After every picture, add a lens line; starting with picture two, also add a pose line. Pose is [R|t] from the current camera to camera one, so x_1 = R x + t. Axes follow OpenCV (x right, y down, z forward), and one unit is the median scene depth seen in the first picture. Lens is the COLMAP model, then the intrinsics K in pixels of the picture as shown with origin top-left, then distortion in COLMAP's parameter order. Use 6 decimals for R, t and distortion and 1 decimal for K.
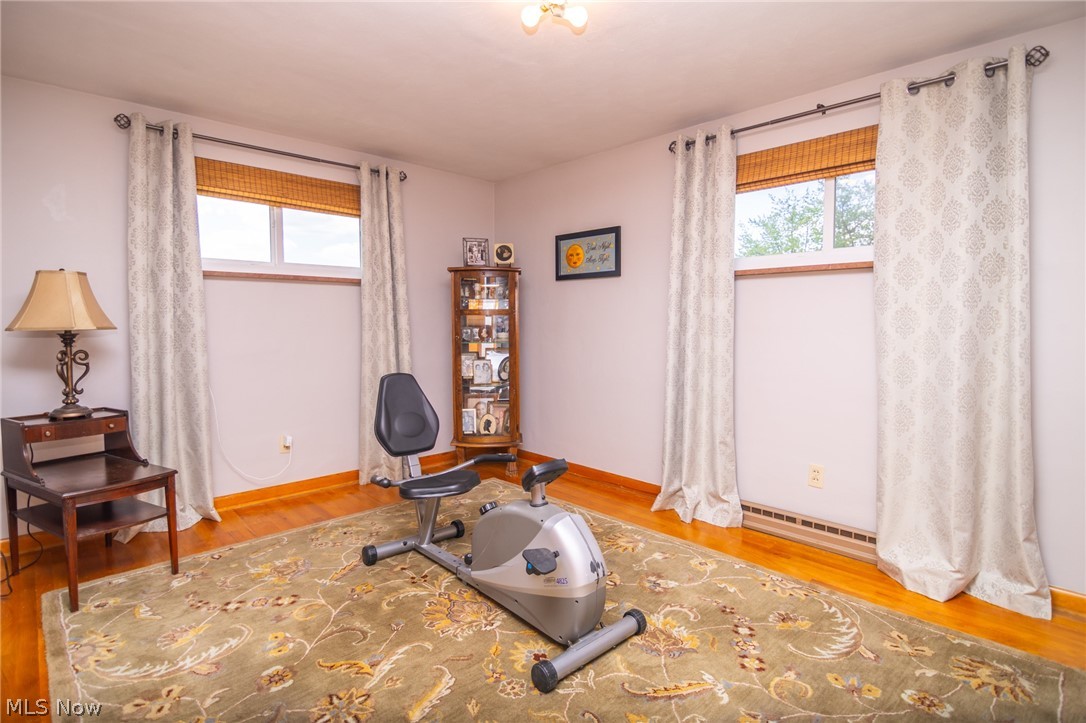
lens RADIAL K [[544.4, 0, 542.6], [0, 544.4, 352.4], [0, 0, 1]] dist [0.001155, -0.000671]
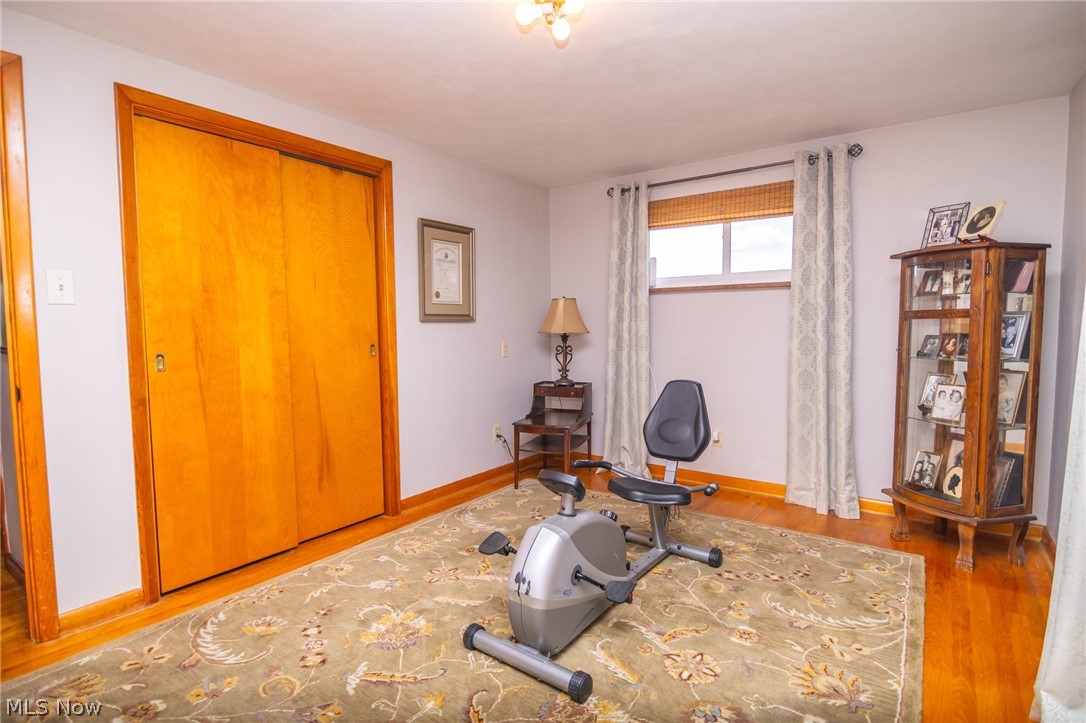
lens RADIAL K [[545.9, 0, 536.6], [0, 545.9, 364.3], [0, 0, 1]] dist [-0.003267, -0.007812]
pose [[0.165898, 0.070235, -0.983639, 0.625398], [-0.050648, 0.996751, 0.062629, -0.037550], [0.984841, 0.039429, 0.168917, 0.512691]]
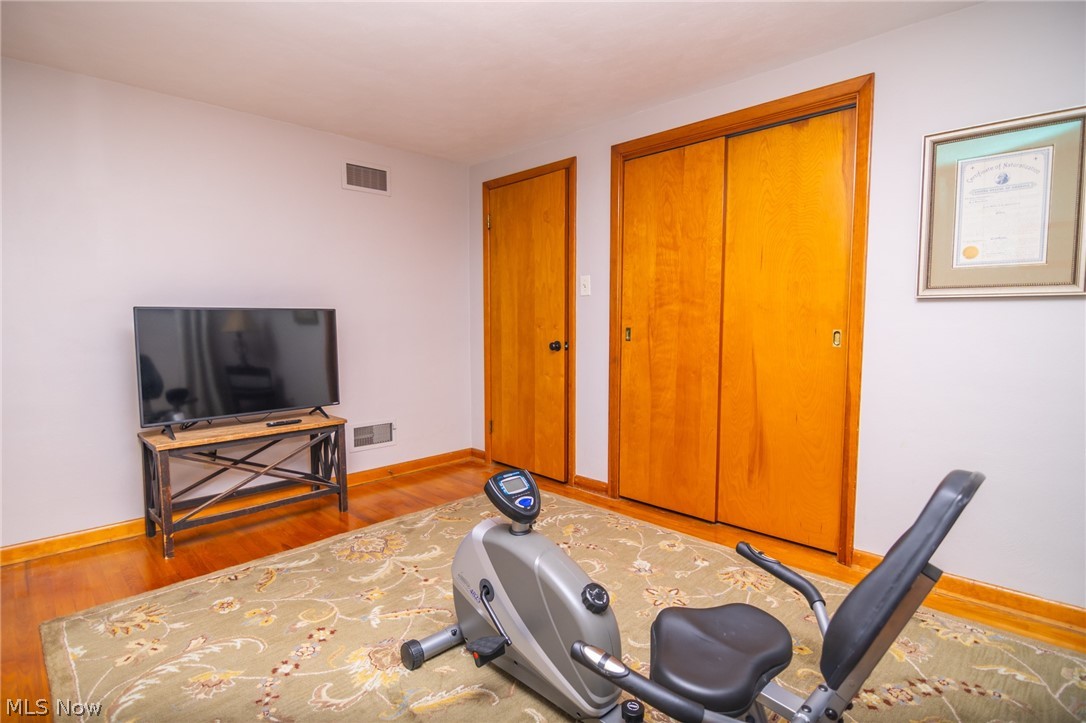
lens RADIAL K [[545.9, 0, 536.6], [0, 545.9, 364.3], [0, 0, 1]] dist [-0.003267, -0.007812]
pose [[-0.999982, 0.002892, -0.005339, -0.018683], [0.002079, 0.989213, 0.146468, -0.063862], [0.005705, 0.146454, -0.989201, 1.182532]]
